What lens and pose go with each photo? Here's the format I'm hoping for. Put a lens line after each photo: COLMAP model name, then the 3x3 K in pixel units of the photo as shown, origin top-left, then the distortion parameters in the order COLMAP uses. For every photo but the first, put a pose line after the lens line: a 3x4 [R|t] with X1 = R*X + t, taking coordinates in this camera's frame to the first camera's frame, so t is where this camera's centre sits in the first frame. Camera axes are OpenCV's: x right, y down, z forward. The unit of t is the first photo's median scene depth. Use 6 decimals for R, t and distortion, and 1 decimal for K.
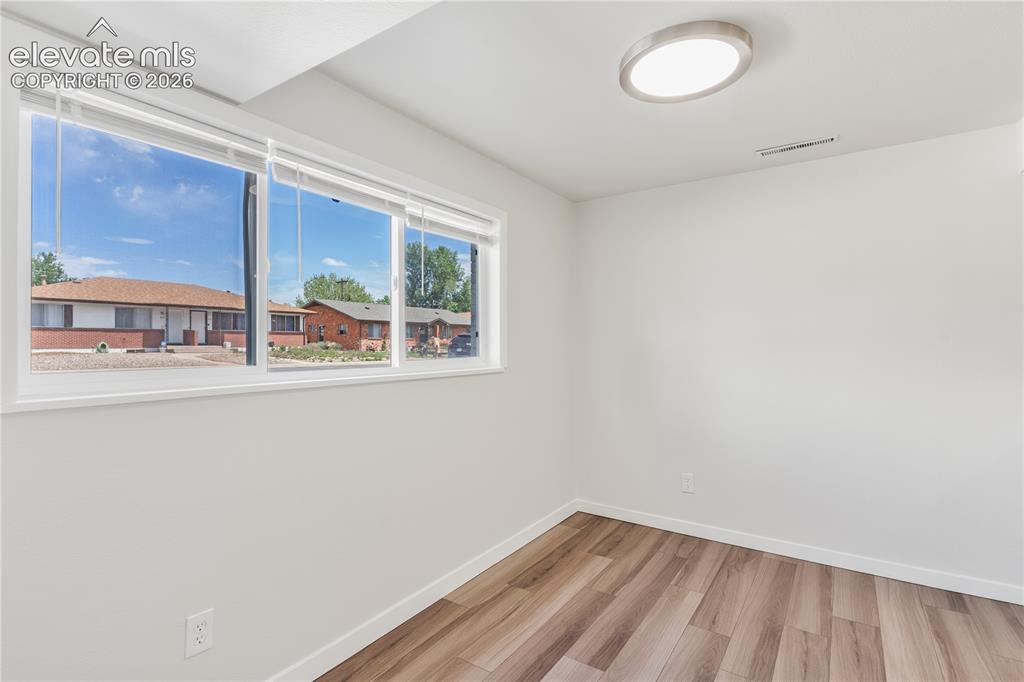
lens RADIAL K [[494.0, 0, 513.4], [0, 494.0, 342.4], [0, 0, 1]] dist [0.006837, -0.000396]
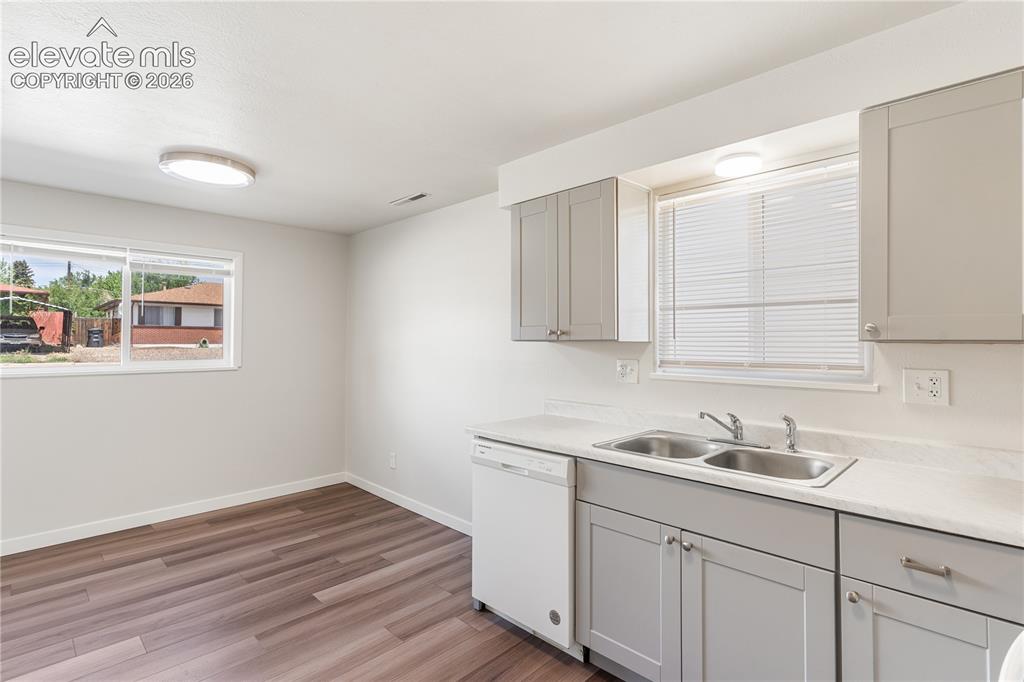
lens RADIAL K [[494.0, 0, 505.5], [0, 494.0, 332.7], [0, 0, 1]] dist [0.006837, -0.000396]
pose [[0.982790, 0.004428, -0.184675, 0.826562], [-0.007215, 0.999870, -0.014424, -0.024289], [0.184587, 0.015508, 0.982694, -0.178702]]
